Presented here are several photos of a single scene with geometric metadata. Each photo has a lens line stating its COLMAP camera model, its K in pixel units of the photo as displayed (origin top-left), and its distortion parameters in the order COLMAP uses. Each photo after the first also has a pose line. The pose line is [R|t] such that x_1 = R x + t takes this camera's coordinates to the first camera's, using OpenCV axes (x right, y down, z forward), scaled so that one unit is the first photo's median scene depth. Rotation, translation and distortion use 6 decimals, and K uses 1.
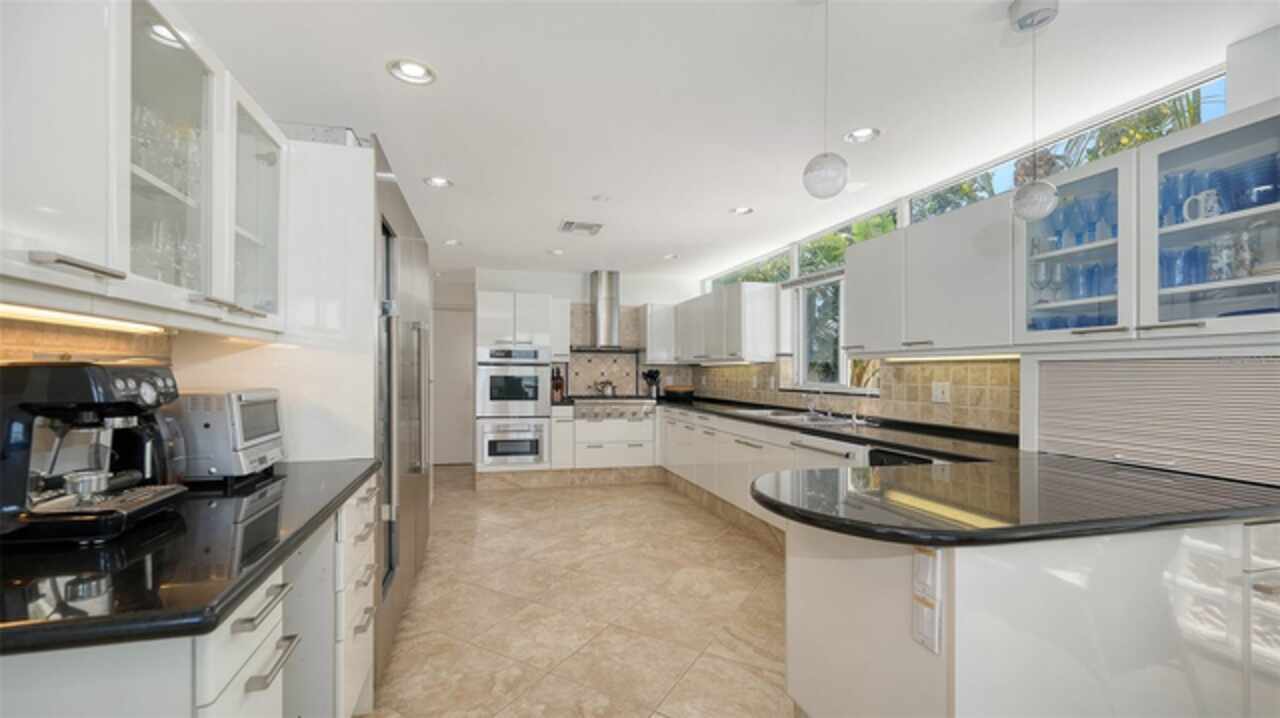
lens RADIAL K [[524.3, 0, 640.0], [0, 524.3, 359.0], [0, 0, 1]] dist [-0.000320, -0.000058]
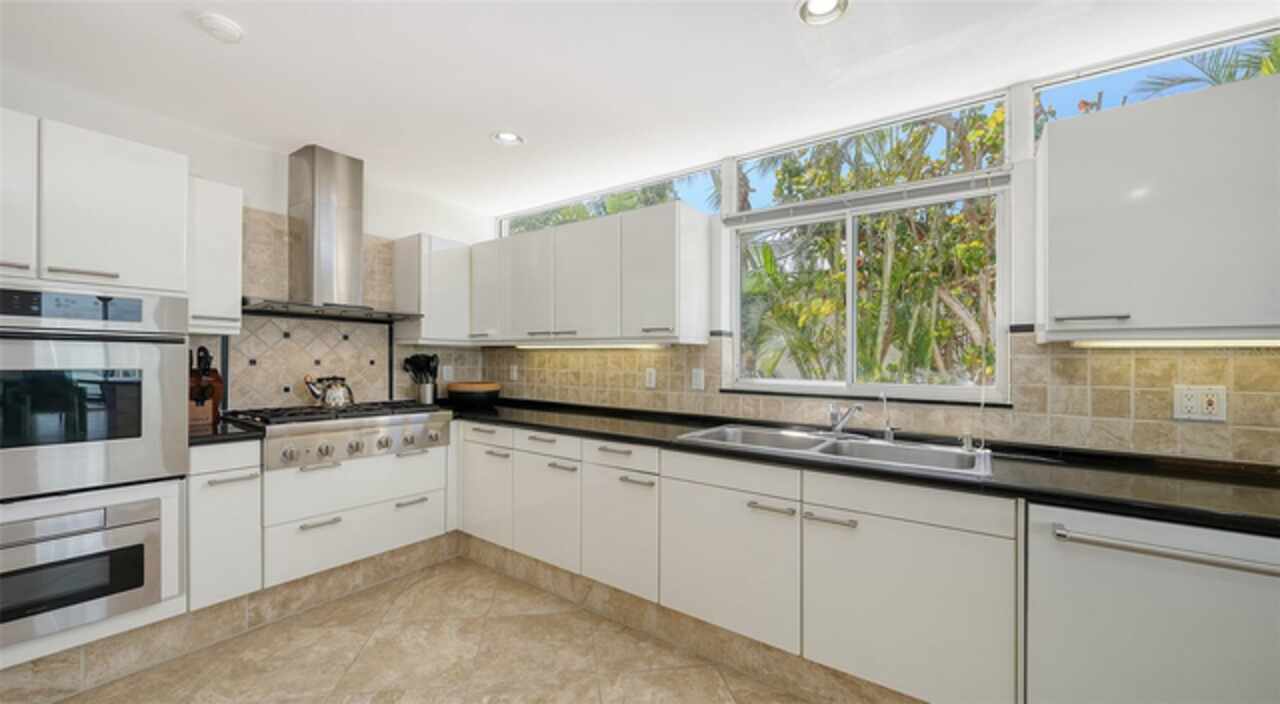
lens RADIAL K [[474.6, 0, 640.0], [0, 474.6, 352.0], [0, 0, 1]] dist [-0.002271, -0.000240]
pose [[0.786637, 0.011331, 0.617312, -0.118541], [-0.021744, 0.999720, 0.009359, 0.008593], [-0.617033, -0.020785, 0.786663, 0.497101]]
